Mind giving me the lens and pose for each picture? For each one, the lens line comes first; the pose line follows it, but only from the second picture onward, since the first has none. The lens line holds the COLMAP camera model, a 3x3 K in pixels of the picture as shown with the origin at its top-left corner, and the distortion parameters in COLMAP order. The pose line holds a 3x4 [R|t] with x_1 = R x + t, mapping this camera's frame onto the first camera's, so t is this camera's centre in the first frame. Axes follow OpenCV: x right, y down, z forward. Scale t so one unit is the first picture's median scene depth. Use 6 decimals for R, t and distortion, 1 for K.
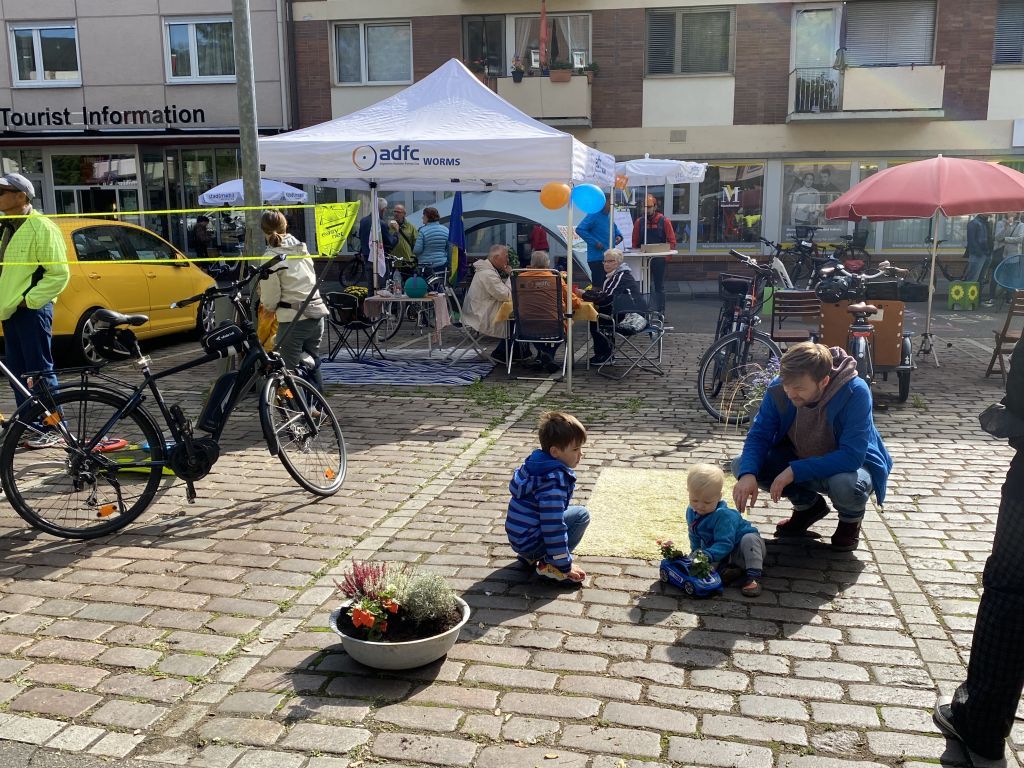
lens RADIAL K [[949.0, 0, 512.0], [0, 949.0, 384.0], [0, 0, 1]] dist [0.070172, -0.107285]
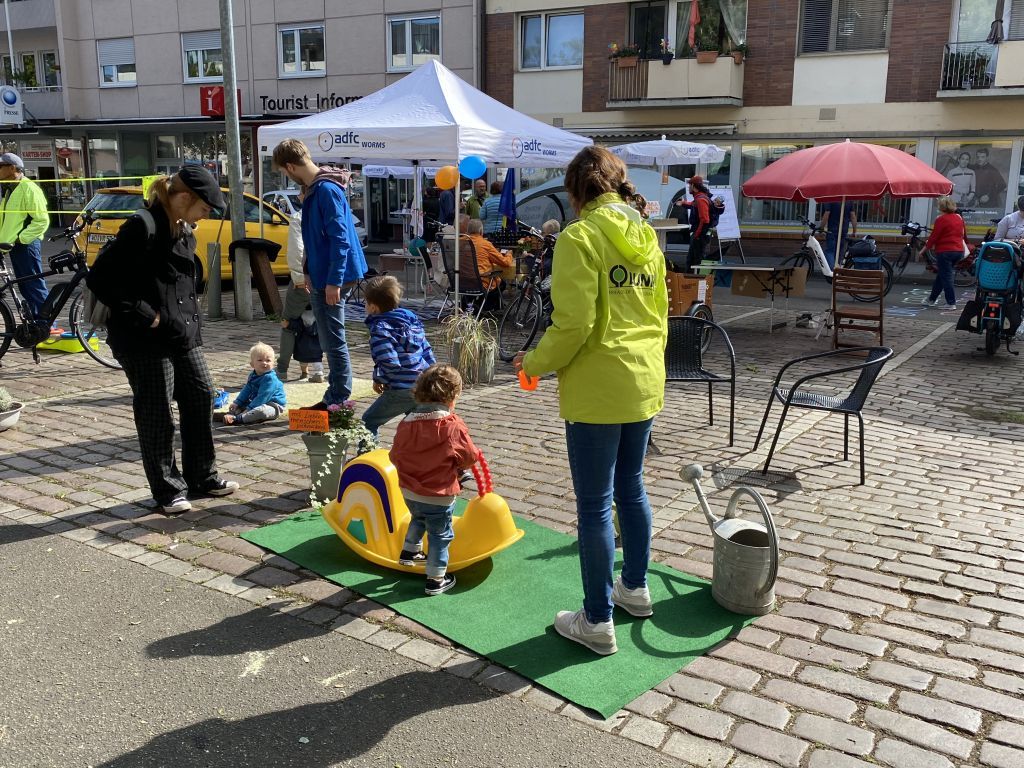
lens RADIAL K [[935.3, 0, 514.1], [0, 935.3, 380.5], [0, 0, 1]] dist [0.067058, -0.096414]
pose [[0.941439, 0.086646, -0.325860, 0.215861], [-0.078230, 0.996177, 0.038868, 0.005334], [0.327982, -0.011100, 0.944619, -0.045368]]
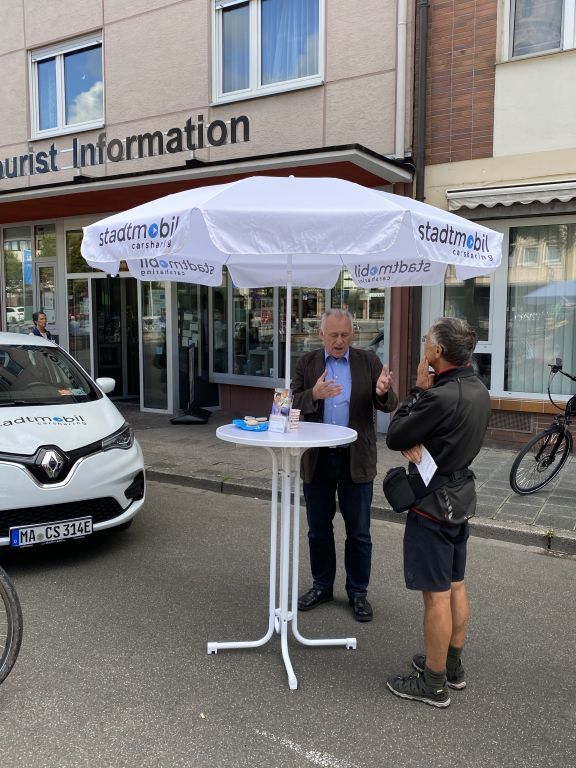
lens RADIAL K [[661.6, 0, 288.0], [0, 661.6, 384.0], [0, 0, 1]] dist [0.000391, 0.002760]
pose [[0.934739, 0.050728, -0.351696, -0.174580], [-0.076632, 0.995245, -0.060121, -0.126618], [0.346974, 0.083149, 0.934182, 0.708063]]
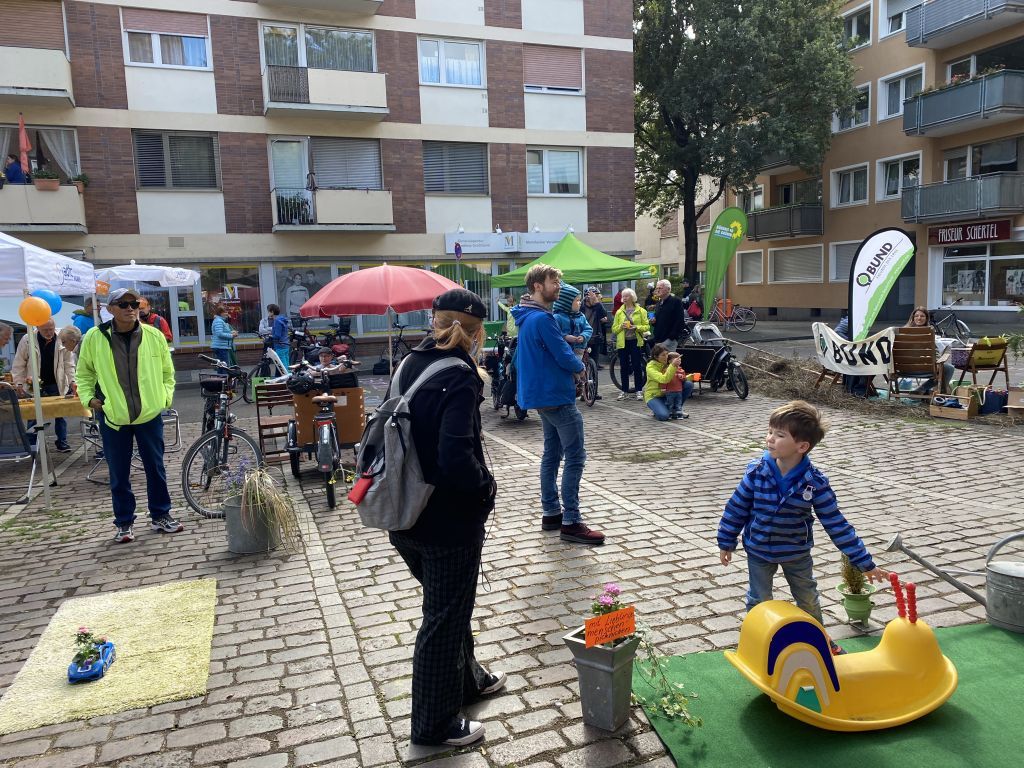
lens RADIAL K [[785.8, 0, 512.0], [0, 785.8, 384.0], [0, 0, 1]] dist [0.052422, -0.083454]
pose [[0.858192, -0.087144, 0.505878, 0.029036], [0.123904, 0.991512, -0.039396, -0.011002], [-0.498151, 0.096489, 0.861705, 0.025394]]
